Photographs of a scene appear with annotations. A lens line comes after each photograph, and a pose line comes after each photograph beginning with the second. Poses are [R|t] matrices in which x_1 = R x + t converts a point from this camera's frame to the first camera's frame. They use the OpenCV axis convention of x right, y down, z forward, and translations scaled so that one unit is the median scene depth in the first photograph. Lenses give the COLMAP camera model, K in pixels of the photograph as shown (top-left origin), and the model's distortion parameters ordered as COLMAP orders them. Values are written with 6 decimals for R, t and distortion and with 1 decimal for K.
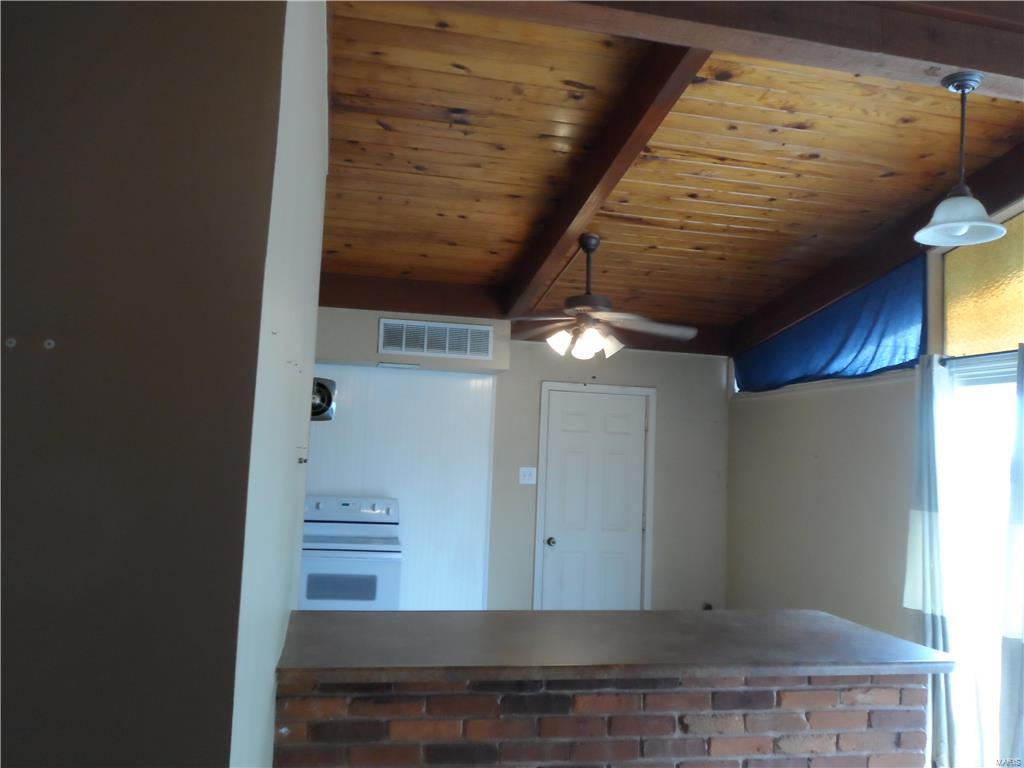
lens RADIAL K [[829.7, 0, 512.0], [0, 829.7, 384.0], [0, 0, 1]] dist [0.006674, -0.076711]
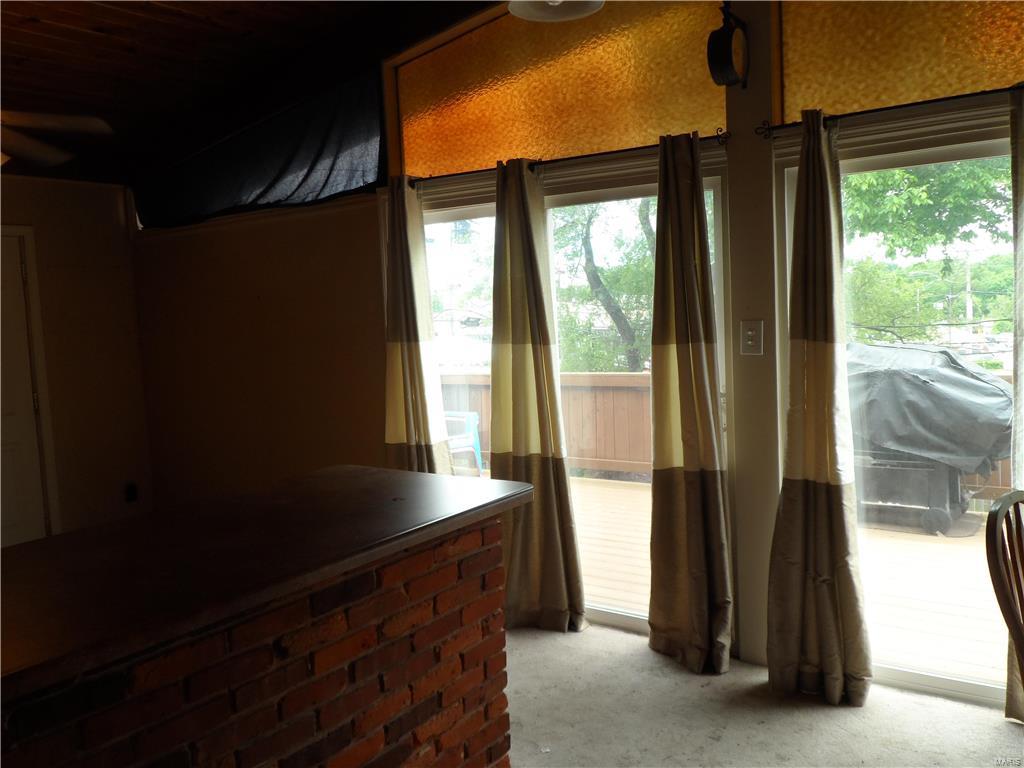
lens RADIAL K [[829.7, 0, 512.0], [0, 829.7, 384.0], [0, 0, 1]] dist [0.006674, -0.076711]
pose [[0.723320, -0.138315, 0.676518, -0.107478], [0.017802, 0.983143, 0.181971, 0.043755], [-0.690284, -0.119580, 0.713589, 0.338621]]
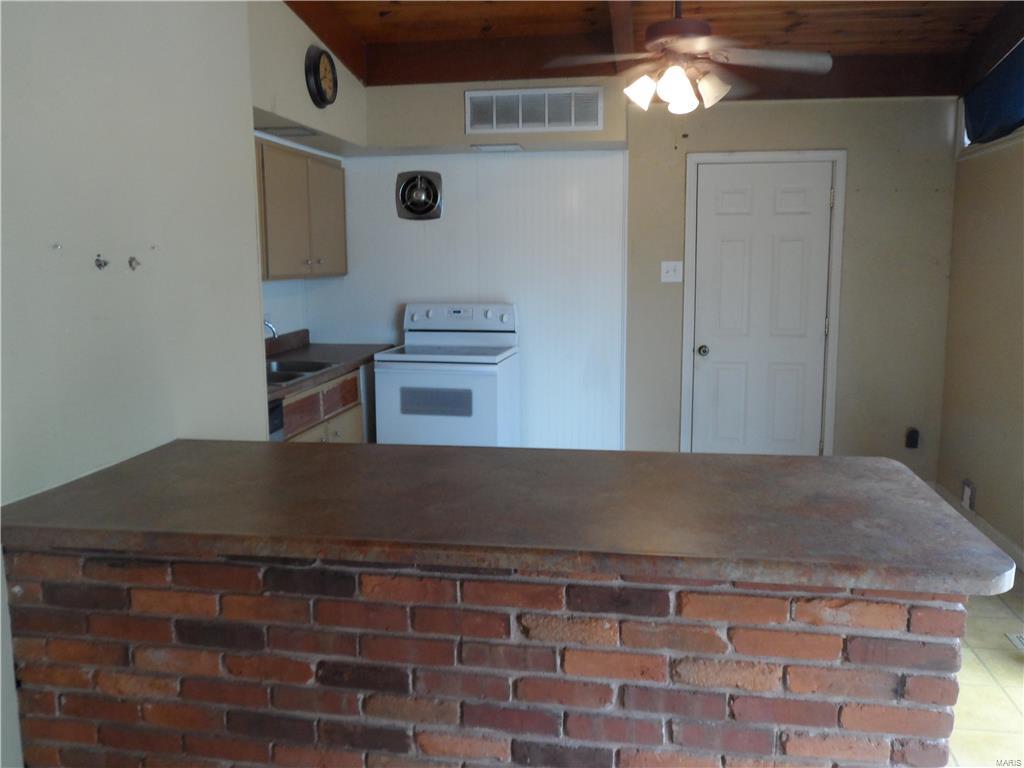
lens RADIAL K [[831.6, 0, 527.6], [0, 831.6, 378.4], [0, 0, 1]] dist [0.009066, -0.043063]
pose [[0.935611, 0.005331, -0.352993, 0.428988], [0.074254, 0.974547, 0.211528, 0.066179], [0.345136, -0.224119, 0.911401, 0.405863]]
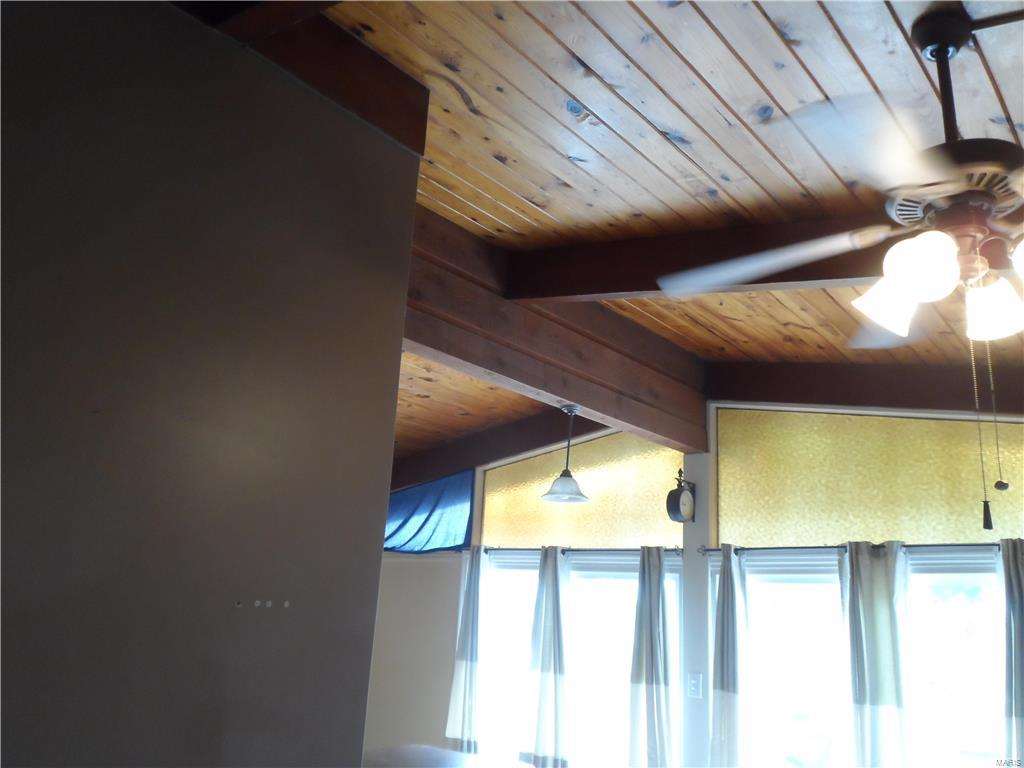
lens RADIAL K [[831.6, 0, 527.6], [0, 831.6, 378.4], [0, 0, 1]] dist [0.009066, -0.043063]
pose [[0.771196, 0.167373, 0.614202, -0.543856], [-0.069316, 0.981159, -0.180338, -0.100721], [-0.632813, 0.096502, 0.768267, -0.262770]]
